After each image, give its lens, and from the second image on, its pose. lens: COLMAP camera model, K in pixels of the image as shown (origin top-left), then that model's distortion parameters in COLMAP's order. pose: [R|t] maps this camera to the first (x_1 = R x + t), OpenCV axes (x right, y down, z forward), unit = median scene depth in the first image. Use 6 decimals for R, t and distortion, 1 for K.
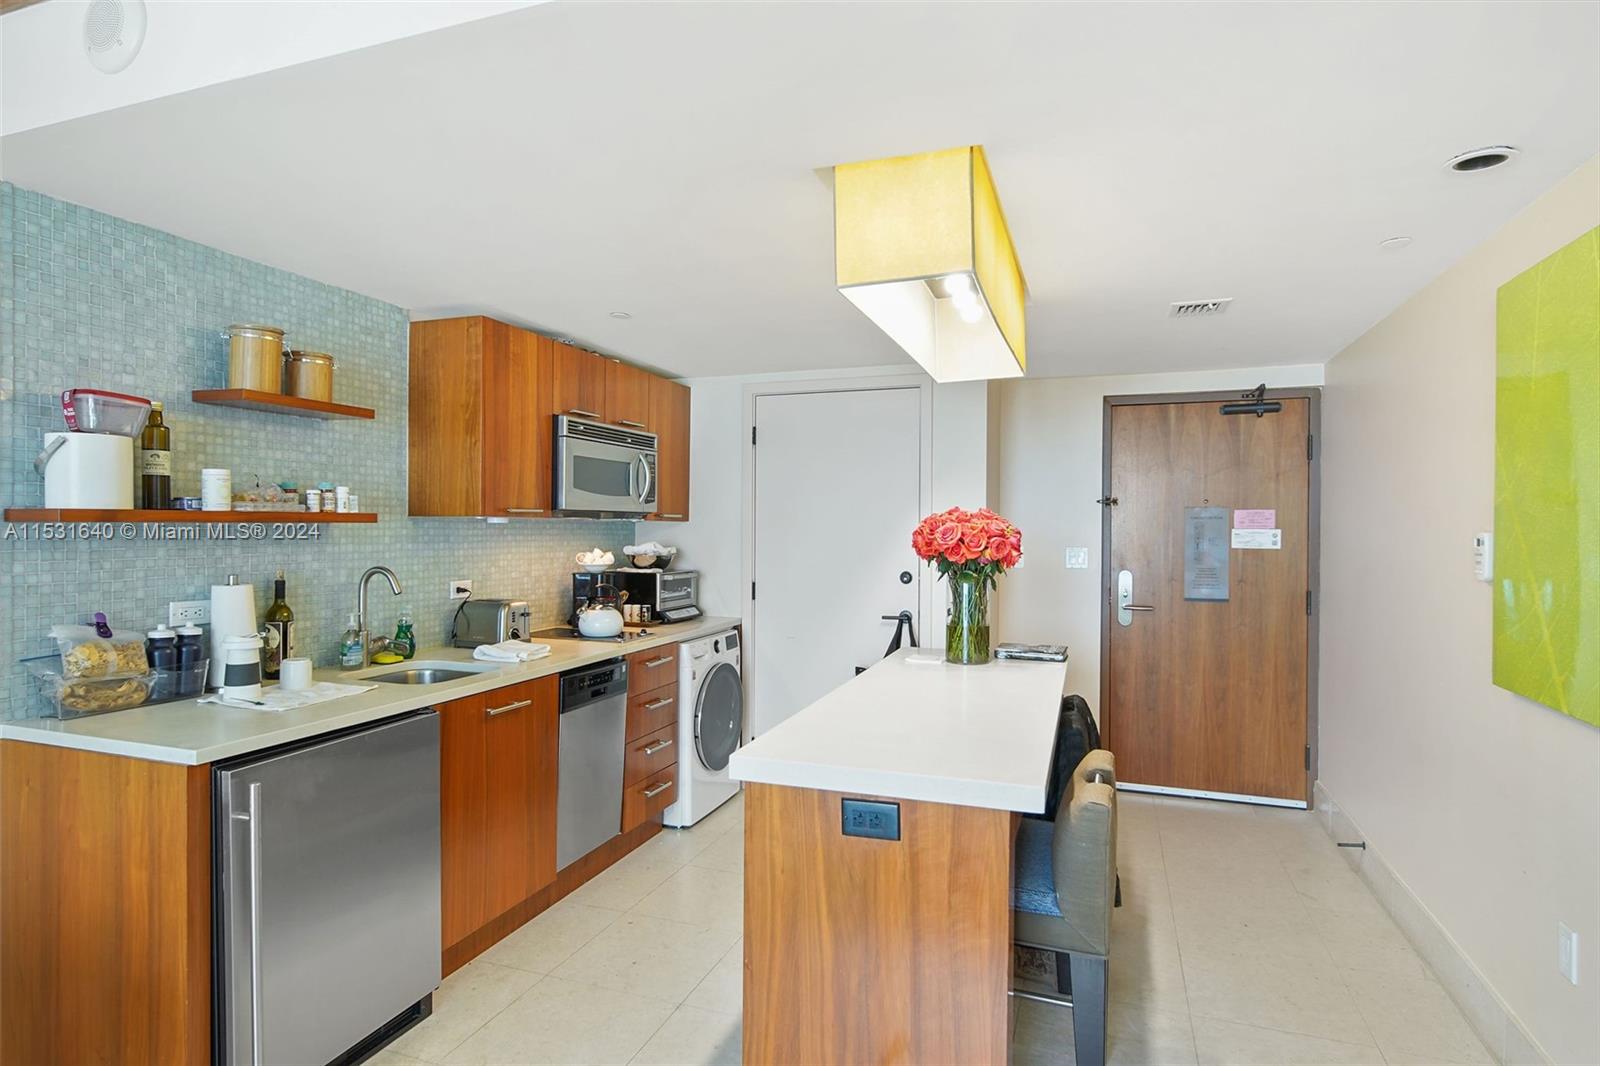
lens RADIAL K [[828.4, 0, 800.6], [0, 828.4, 532.1], [0, 0, 1]] dist [-0.005050, 0.000355]
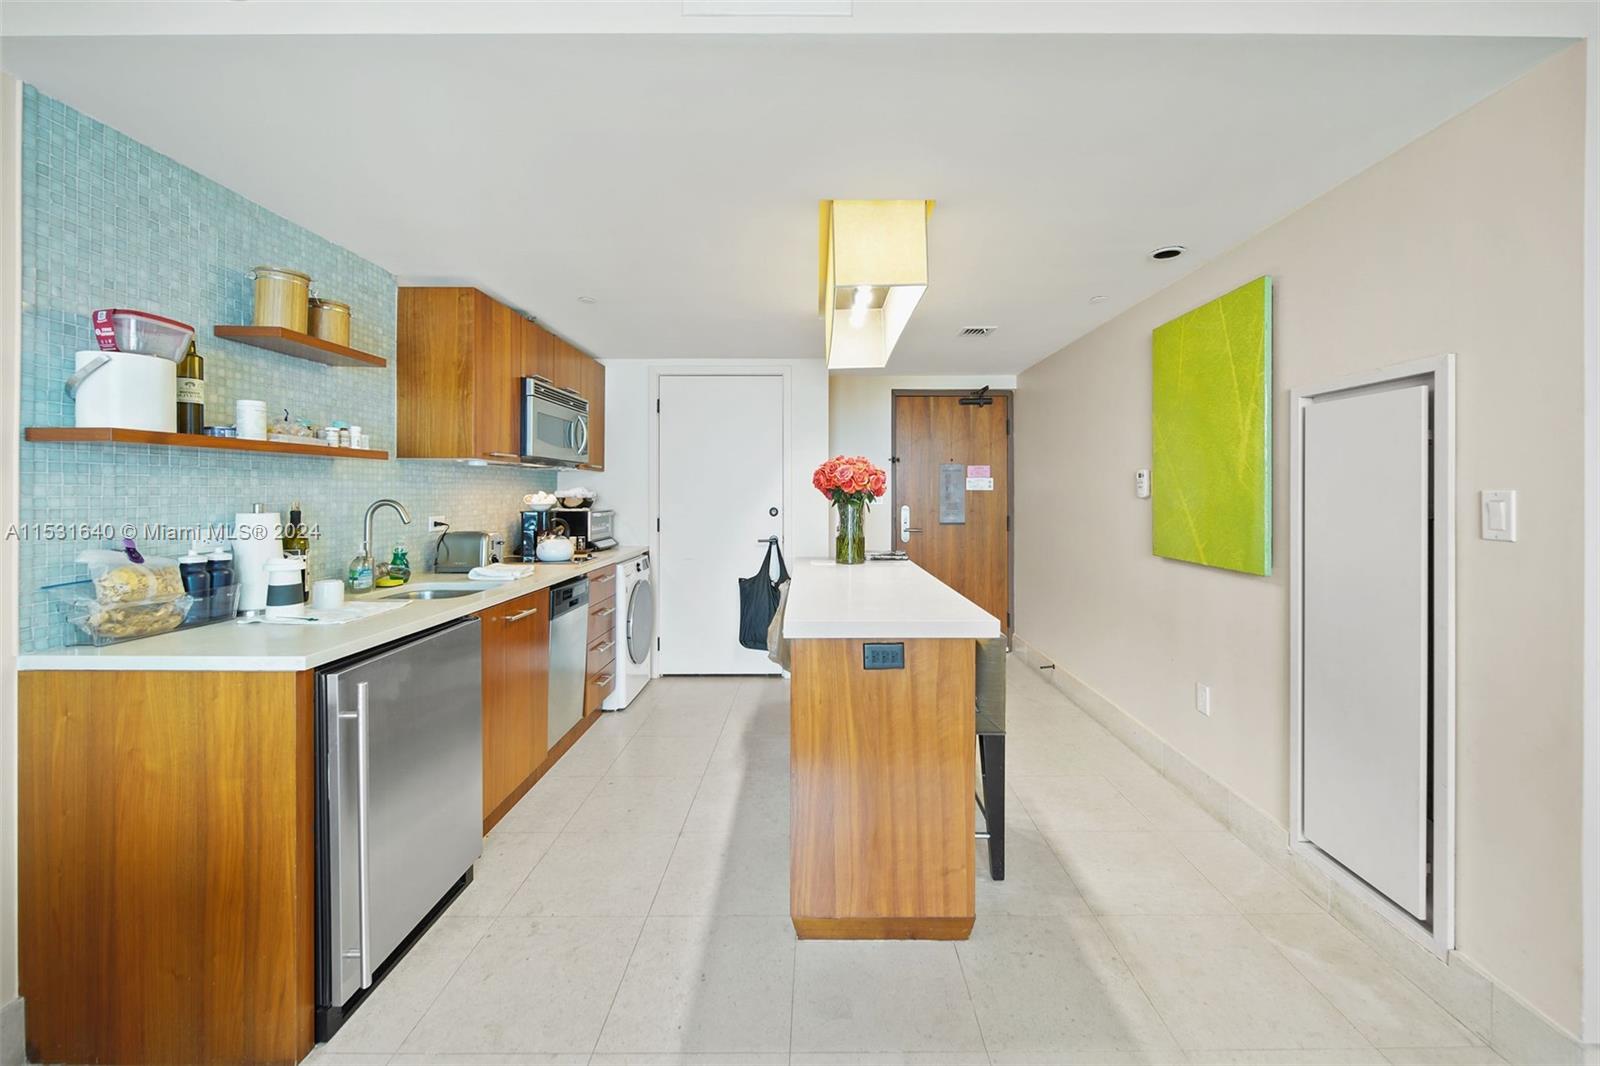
lens RADIAL K [[606.2, 0, 810.8], [0, 606.2, 491.0], [0, 0, 1]] dist [-0.006519, -0.000697]
pose [[0.940652, -0.008685, 0.339261, -0.264816], [0.011408, 0.999917, -0.006034, 0.044845], [-0.339180, 0.009546, 0.940673, 0.036286]]
